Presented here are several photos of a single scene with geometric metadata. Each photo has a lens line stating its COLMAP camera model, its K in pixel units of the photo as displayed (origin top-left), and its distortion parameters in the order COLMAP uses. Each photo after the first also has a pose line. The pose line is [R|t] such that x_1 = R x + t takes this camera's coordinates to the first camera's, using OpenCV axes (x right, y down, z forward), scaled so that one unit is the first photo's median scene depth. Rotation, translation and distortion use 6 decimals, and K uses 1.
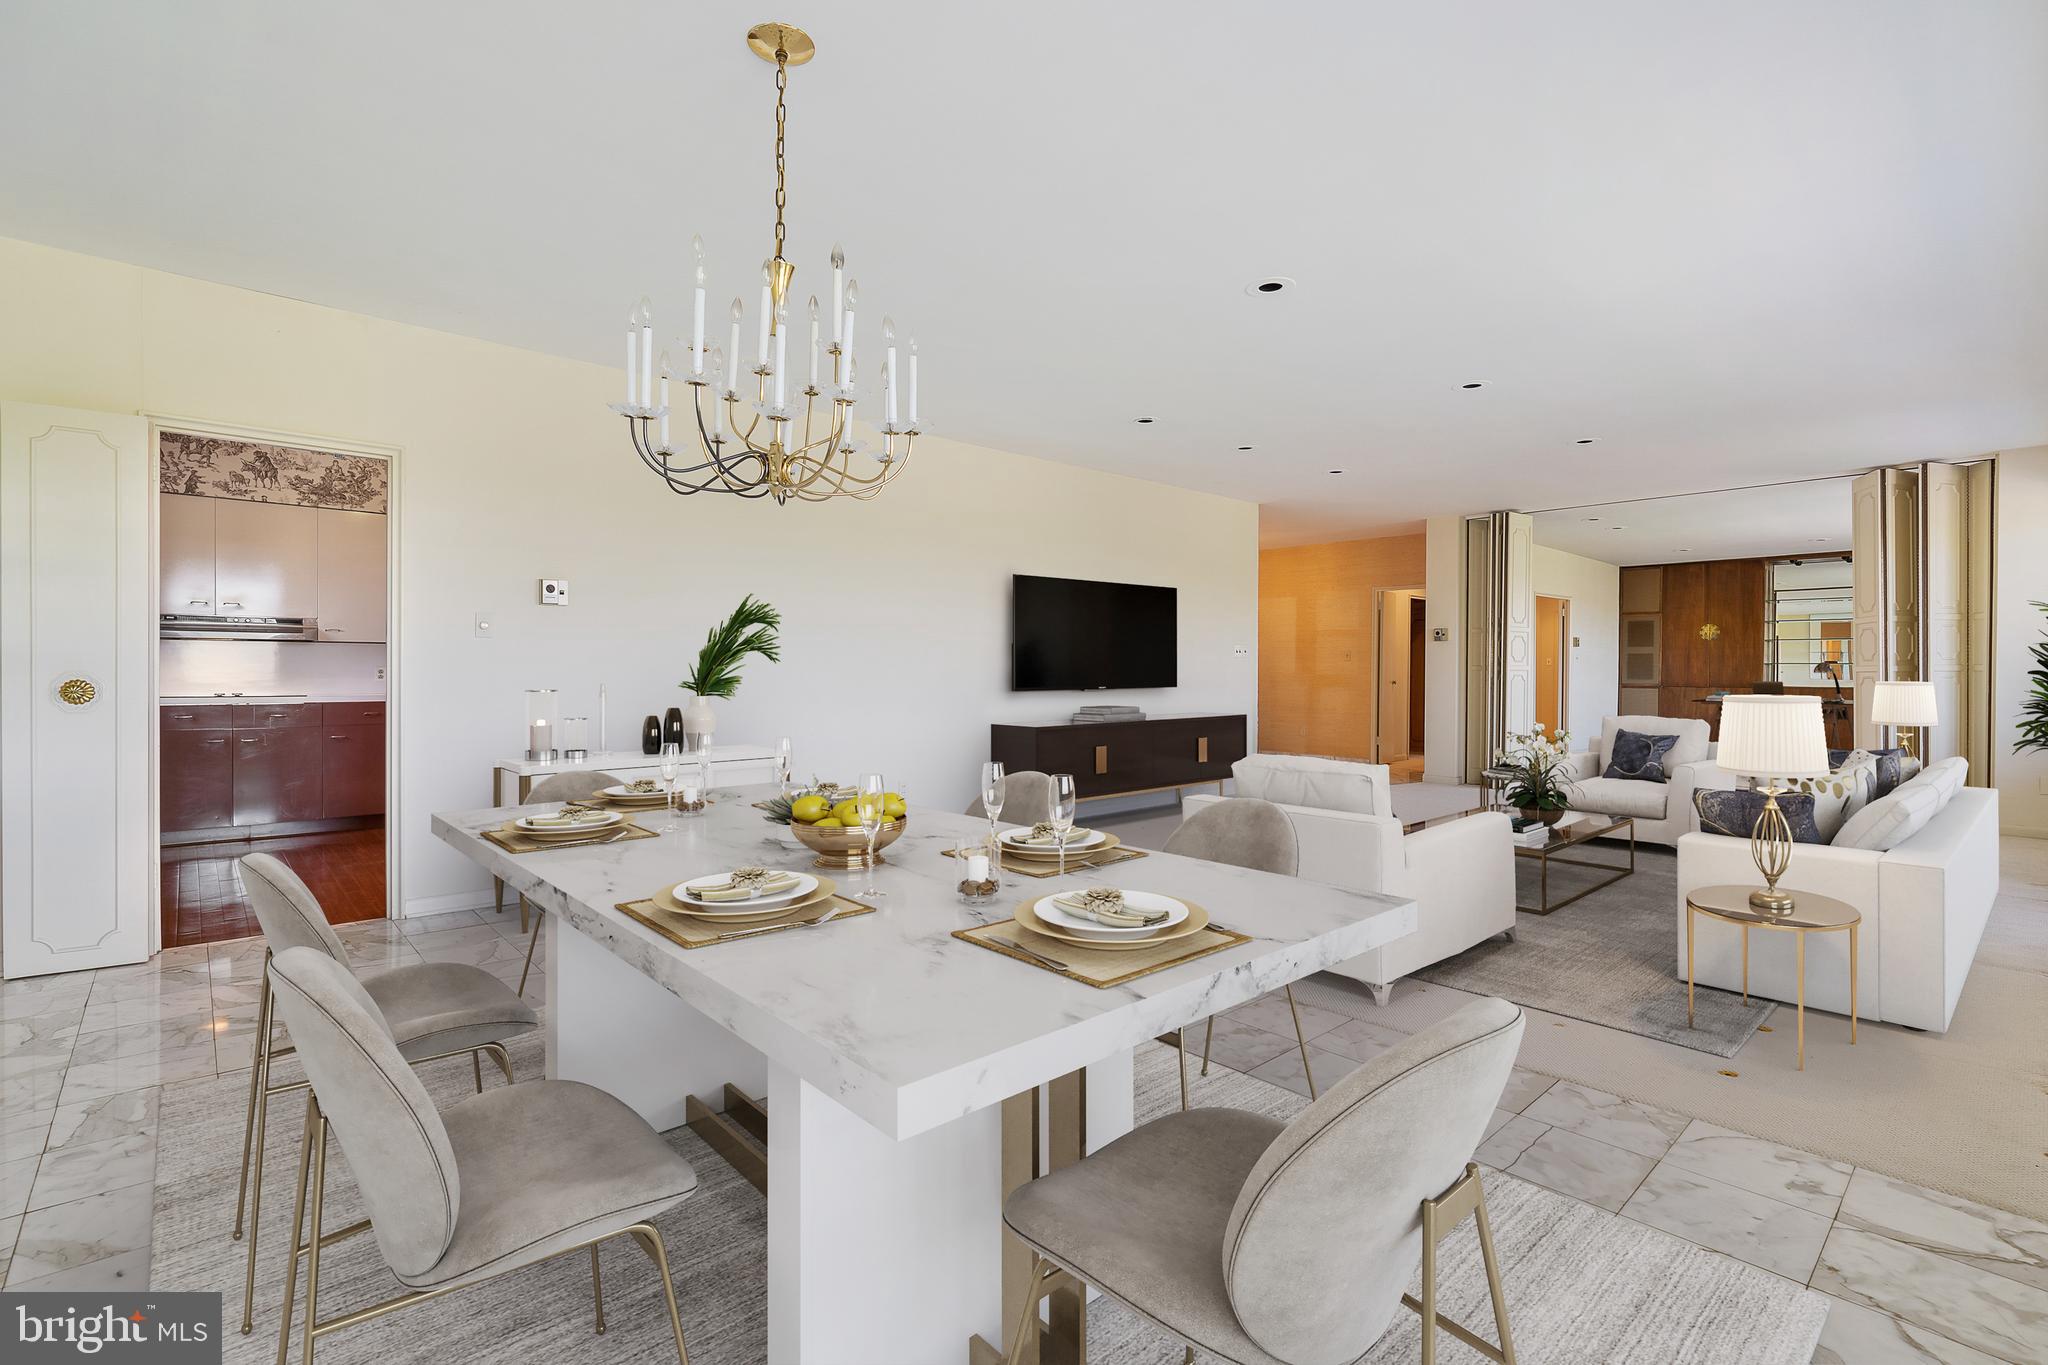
lens RADIAL K [[946.1, 0, 1018.5], [0, 946.1, 669.4], [0, 0, 1]] dist [-0.009822, 0.004453]
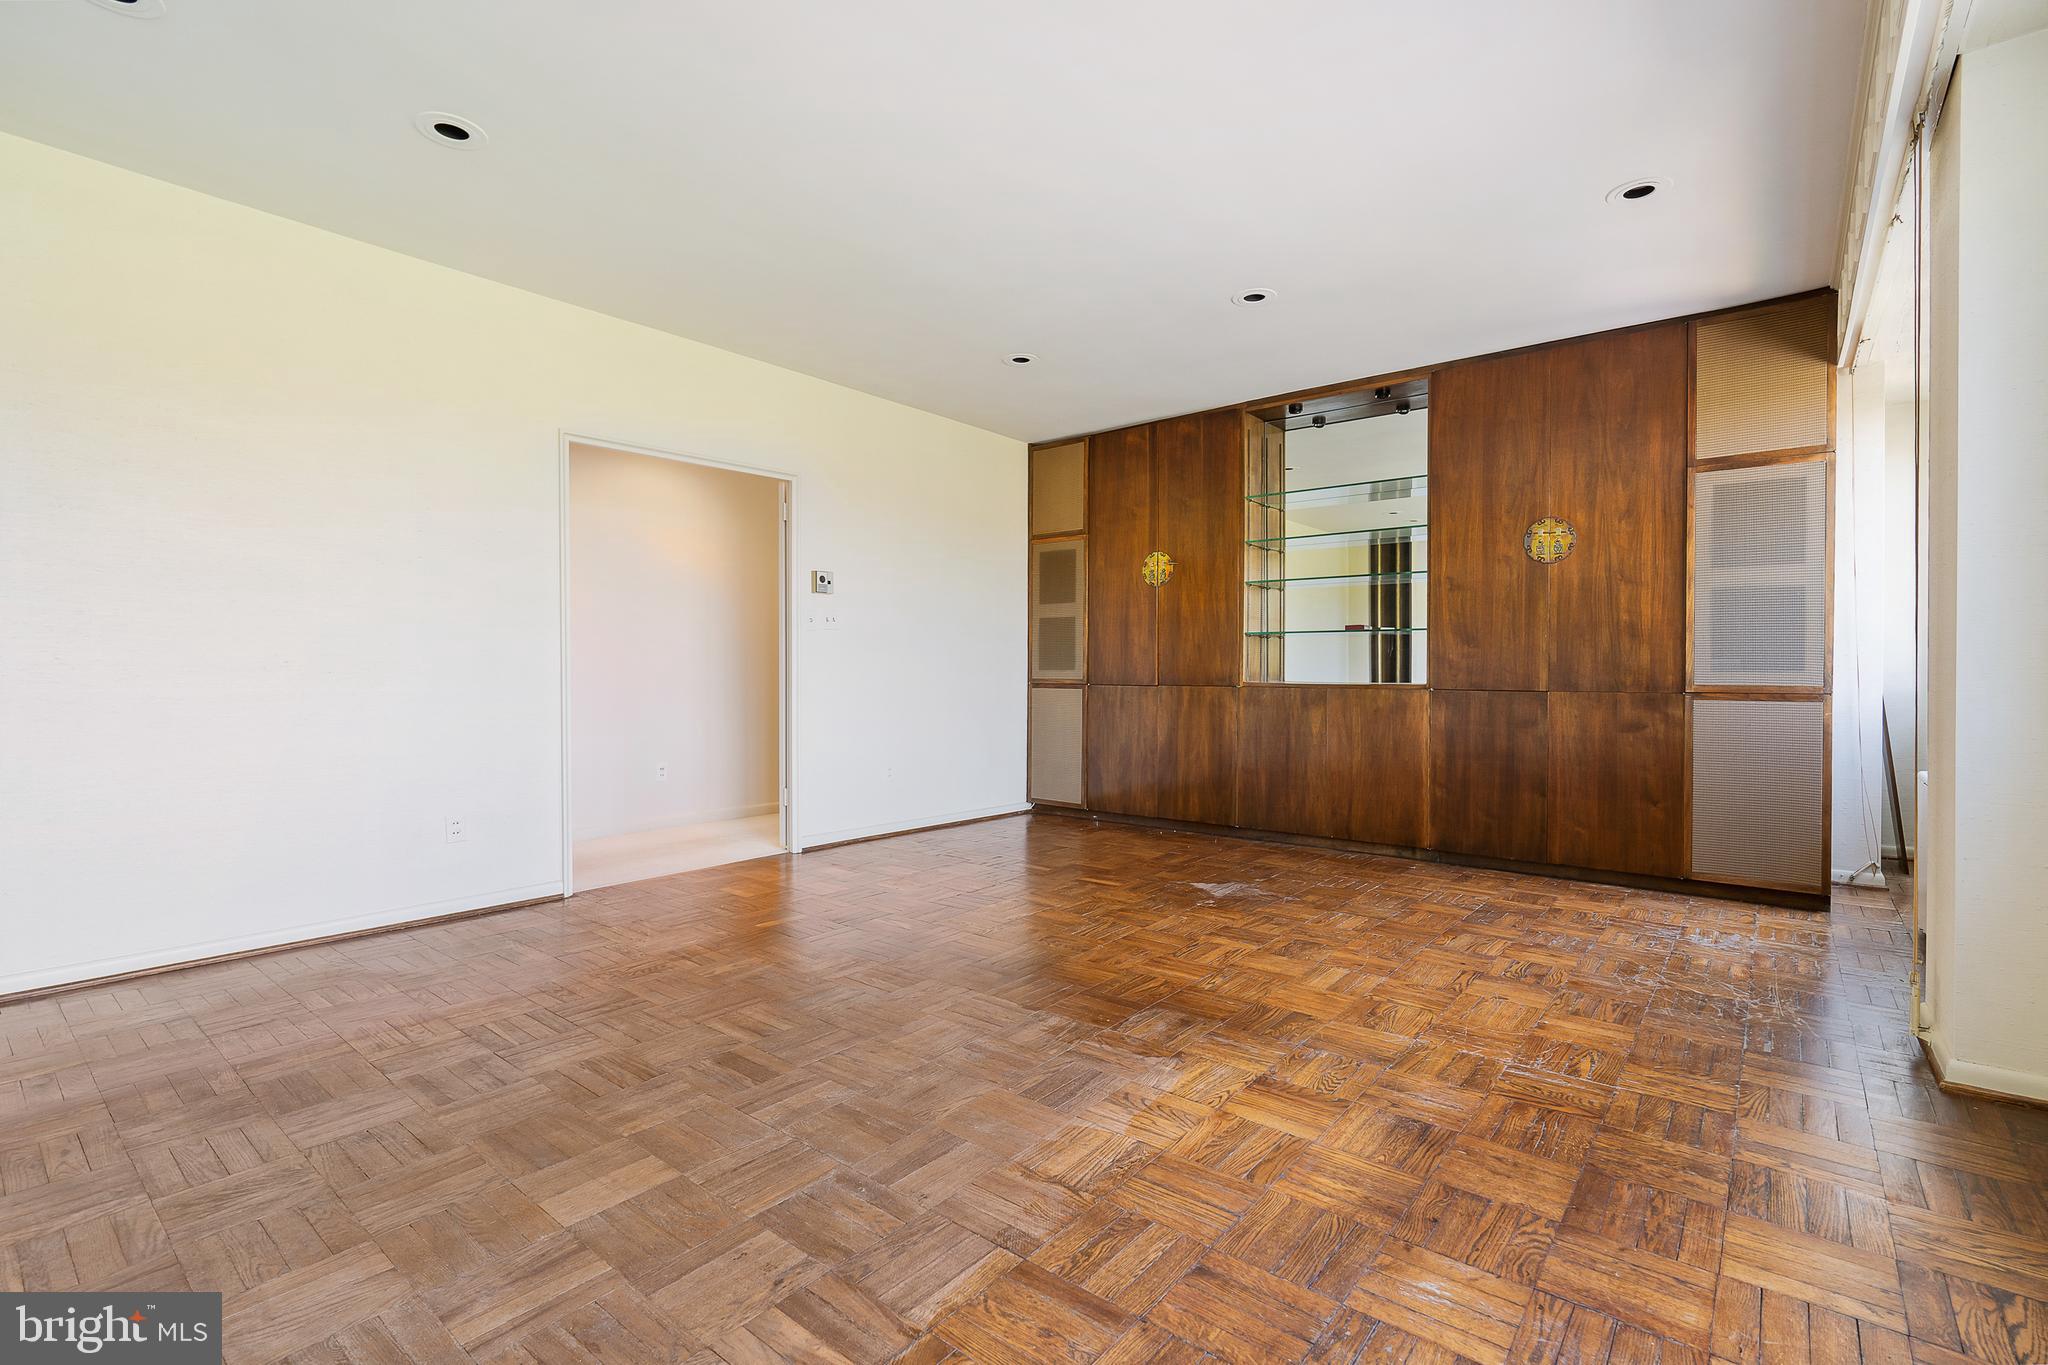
lens RADIAL K [[957.8, 0, 1005.2], [0, 957.8, 677.9], [0, 0, 1]] dist [-0.019016, -0.000232]
pose [[0.990406, -0.012575, 0.137612, 0.581014], [0.010802, 0.999849, 0.013625, 0.007803], [-0.137763, -0.012008, 0.990392, 0.524443]]
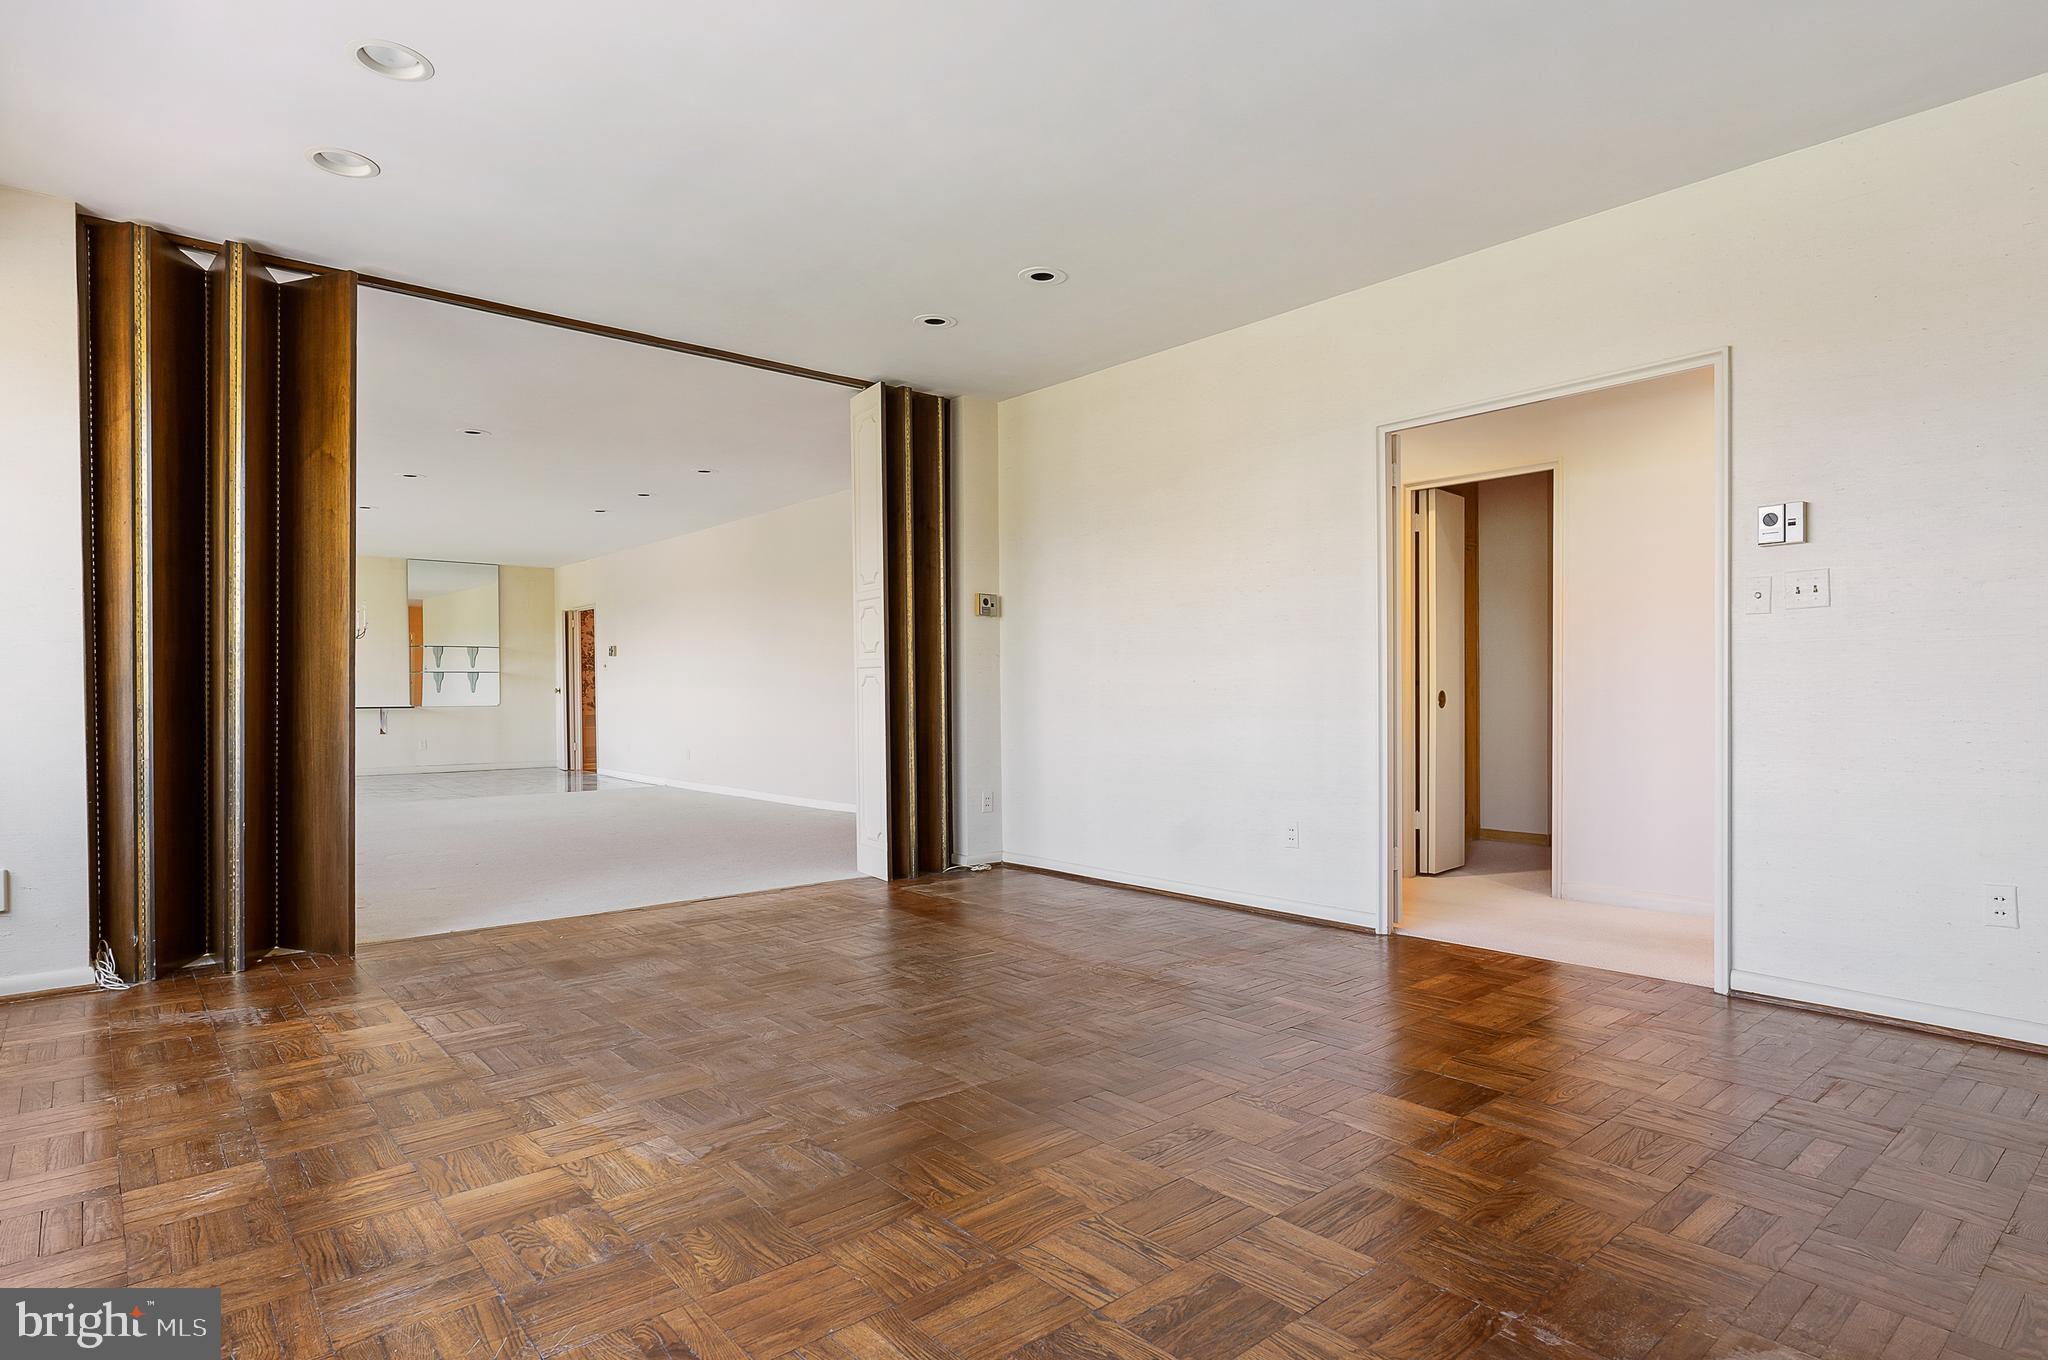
lens RADIAL K [[1061.7, 0, 1034.4], [0, 1061.7, 694.1], [0, 0, 1]] dist [-0.003122, -0.000412]
pose [[-0.016400, -0.005667, -0.999849, 0.825953], [0.009604, 0.999937, -0.005825, 0.011493], [0.999819, -0.009698, -0.016345, 0.780024]]
